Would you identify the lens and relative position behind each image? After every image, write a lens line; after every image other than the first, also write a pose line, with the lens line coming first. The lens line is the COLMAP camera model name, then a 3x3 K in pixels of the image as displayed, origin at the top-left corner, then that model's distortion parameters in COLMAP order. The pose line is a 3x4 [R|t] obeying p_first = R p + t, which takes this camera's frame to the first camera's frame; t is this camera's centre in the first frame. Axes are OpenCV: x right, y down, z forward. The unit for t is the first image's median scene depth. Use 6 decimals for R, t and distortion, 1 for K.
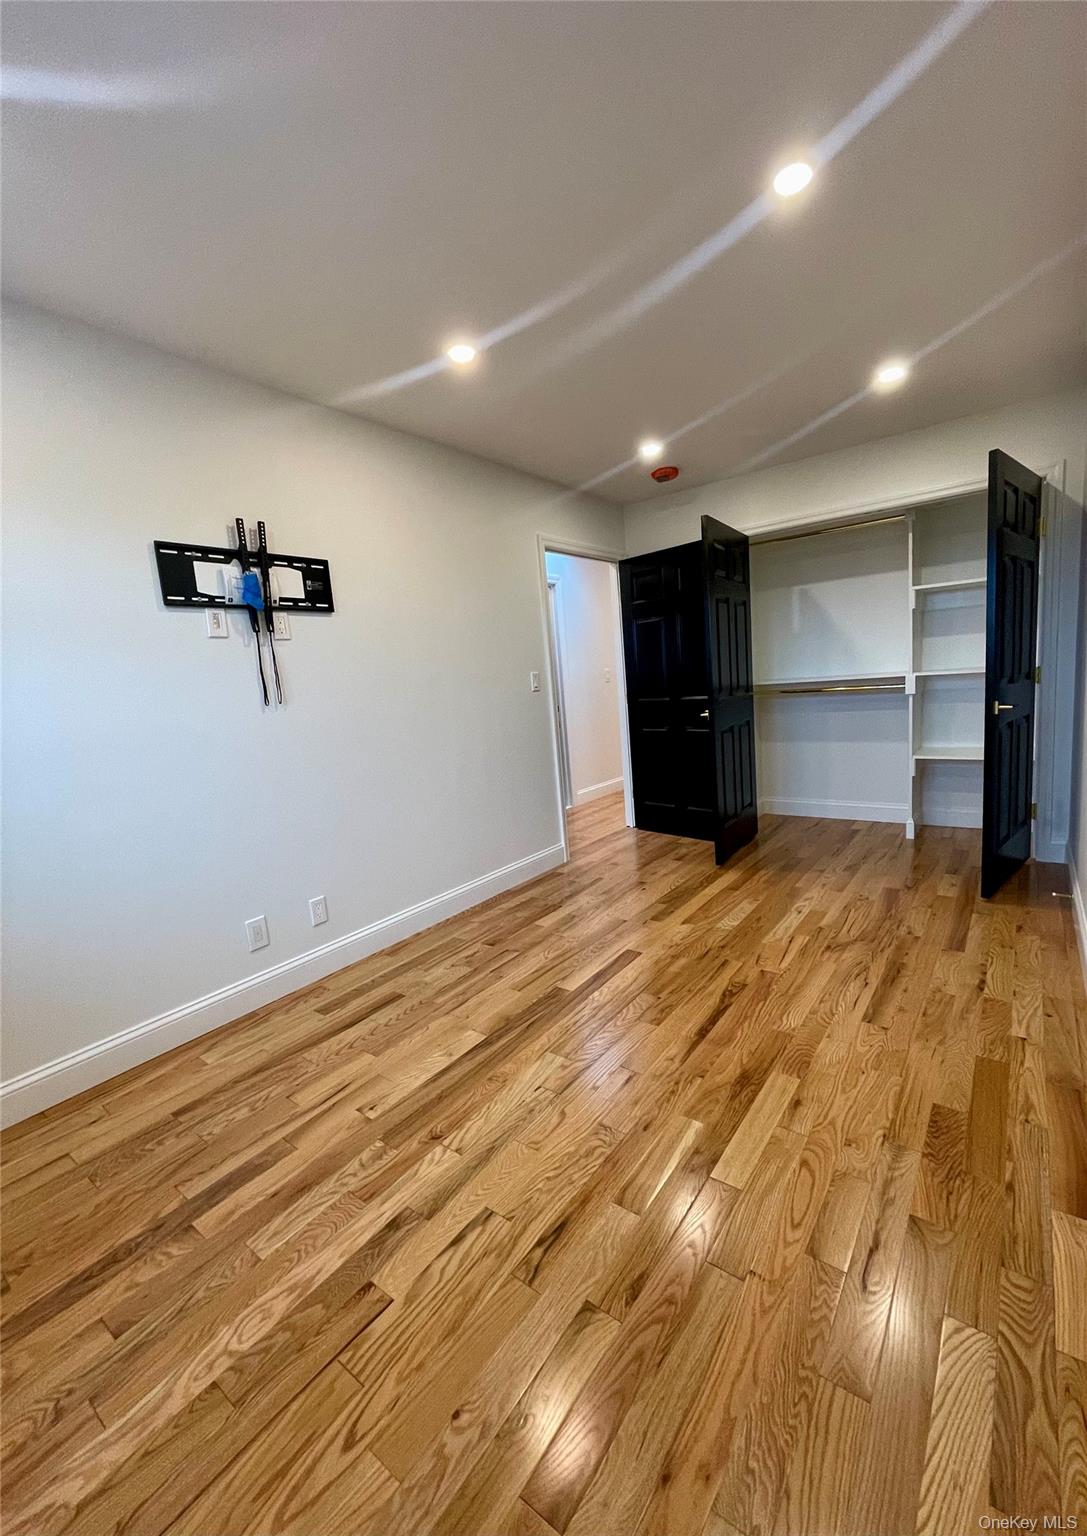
lens RADIAL K [[630.2, 0, 543.5], [0, 630.2, 768.0], [0, 0, 1]] dist [0.000029, -0.000037]
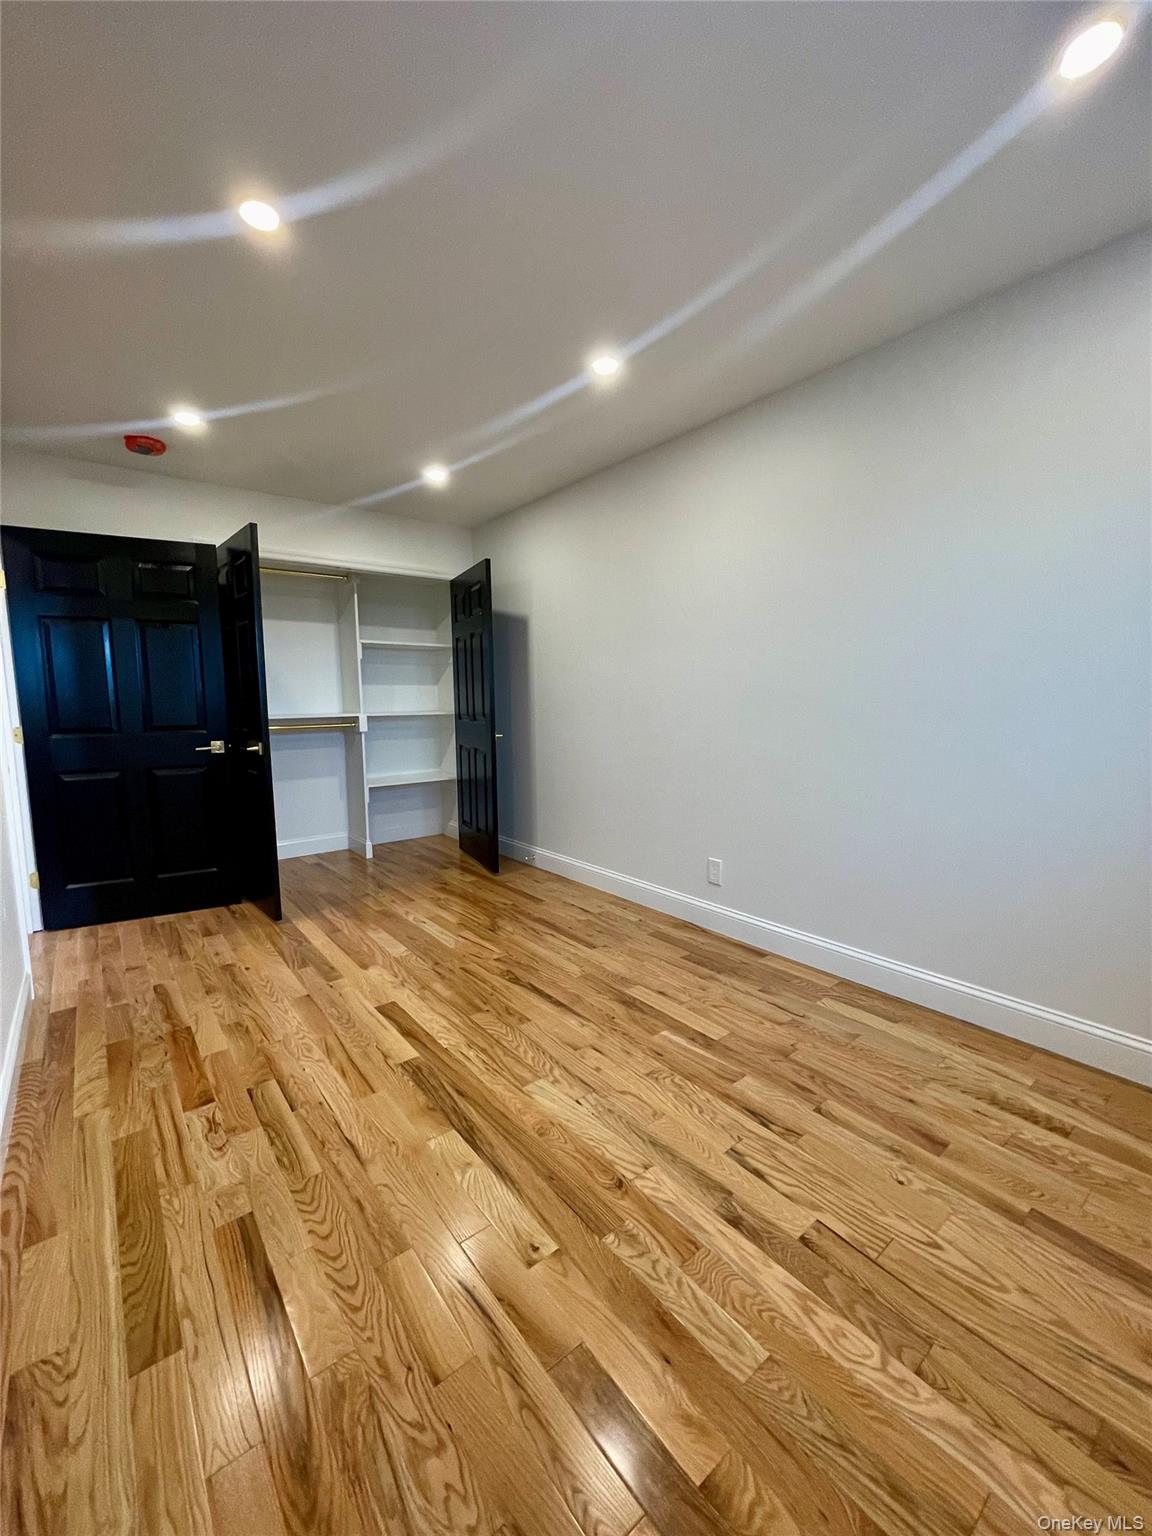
lens RADIAL K [[618.9, 0, 571.1], [0, 618.9, 763.9], [0, 0, 1]] dist [-0.001324, 0.000622]
pose [[0.249976, -0.029960, 0.967788, -0.958409], [0.129474, 0.991579, -0.002746, -0.023436], [-0.959556, 0.125990, 0.251750, 0.705446]]
